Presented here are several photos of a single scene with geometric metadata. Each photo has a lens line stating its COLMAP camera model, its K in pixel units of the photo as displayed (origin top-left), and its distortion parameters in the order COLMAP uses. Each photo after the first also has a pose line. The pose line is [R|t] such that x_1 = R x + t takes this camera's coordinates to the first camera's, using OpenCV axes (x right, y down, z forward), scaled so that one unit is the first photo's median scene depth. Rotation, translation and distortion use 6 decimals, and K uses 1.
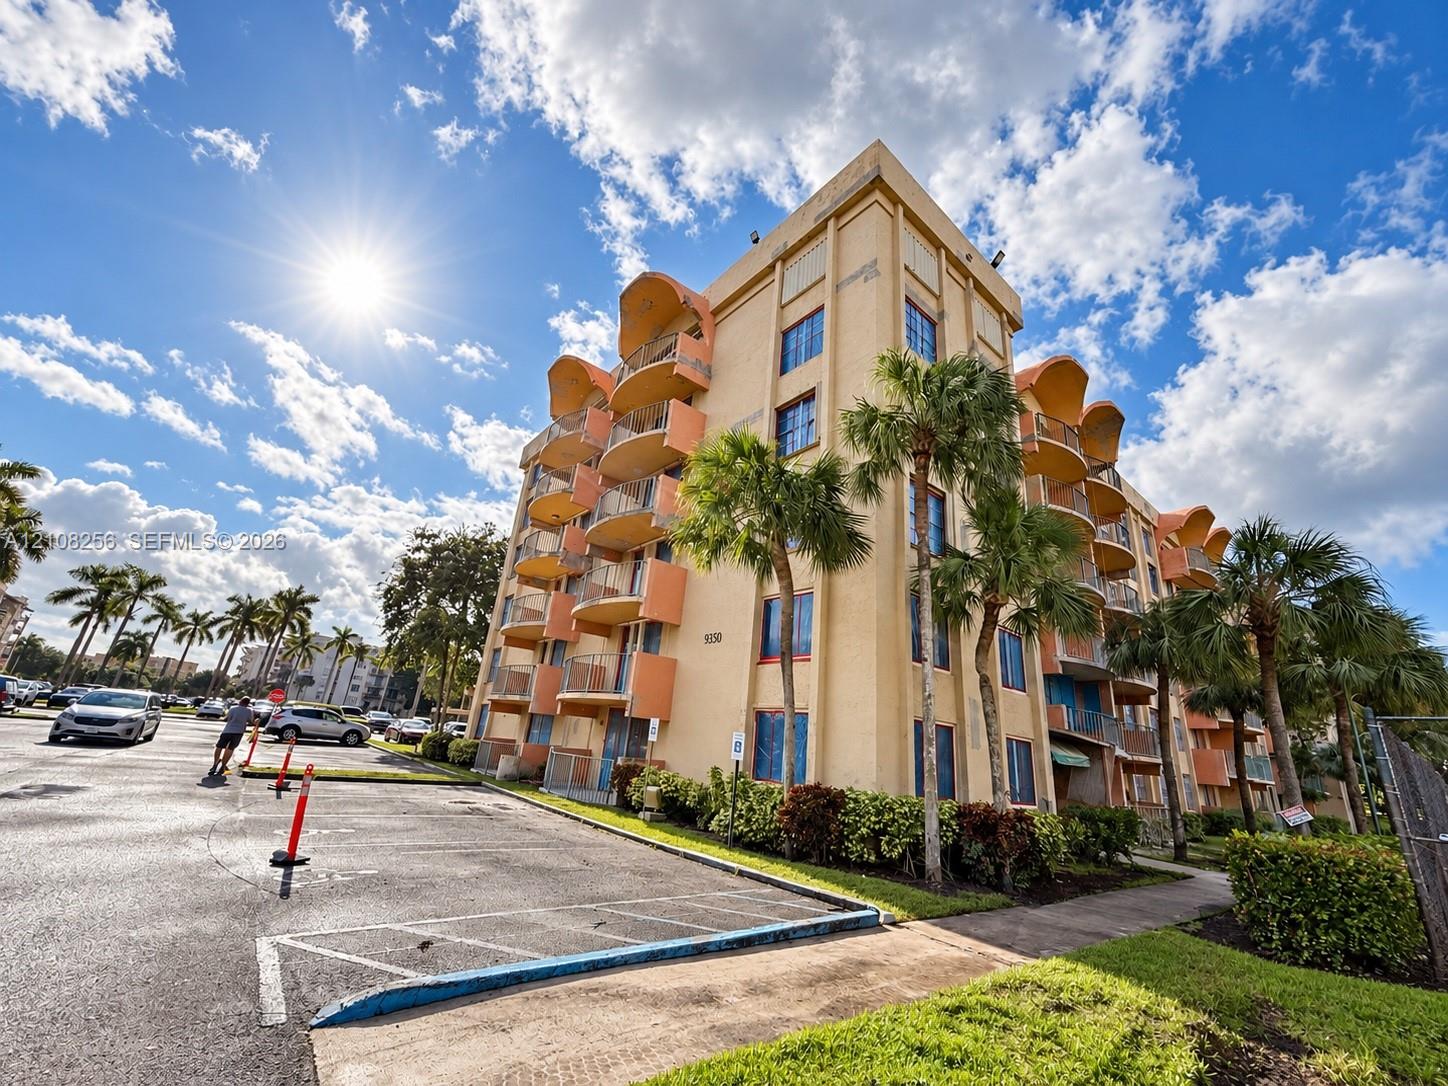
lens RADIAL K [[582.2, 0, 724.0], [0, 582.2, 543.0], [0, 0, 1]] dist [-0.003486, -0.000058]
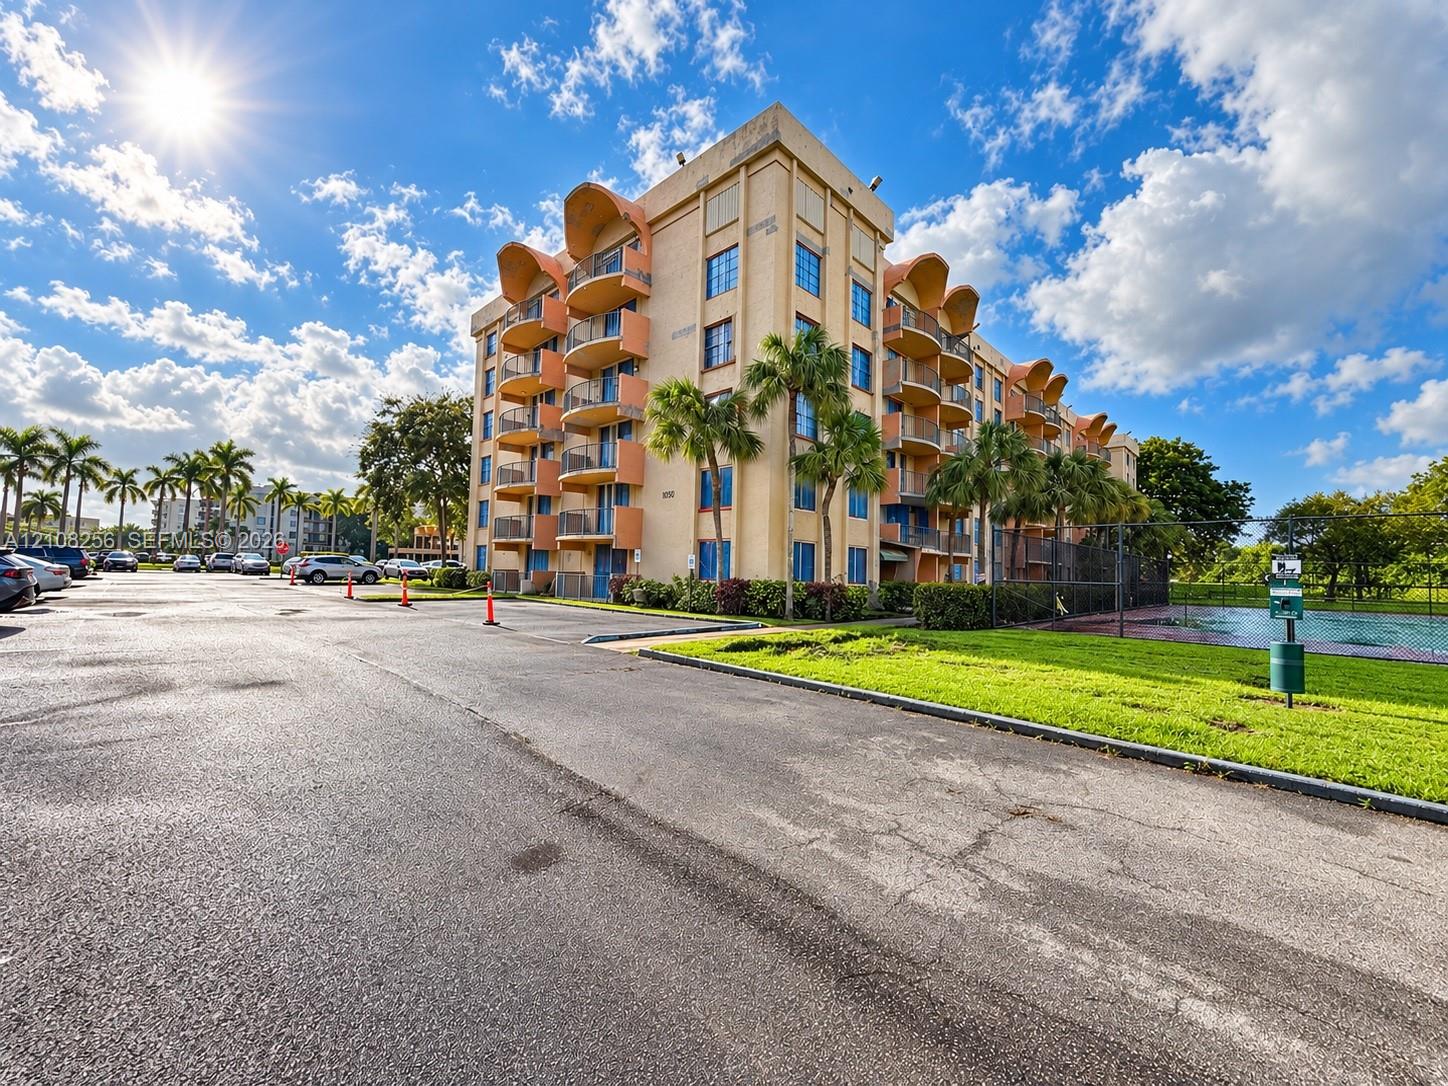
lens RADIAL K [[582.2, 0, 724.0], [0, 582.2, 543.0], [0, 0, 1]] dist [-0.003486, -0.000058]
pose [[0.992085, -0.058207, 0.111265, -0.046907], [0.022858, 0.954985, 0.295774, -0.151523], [-0.123472, -0.290889, 0.948756, -0.453920]]
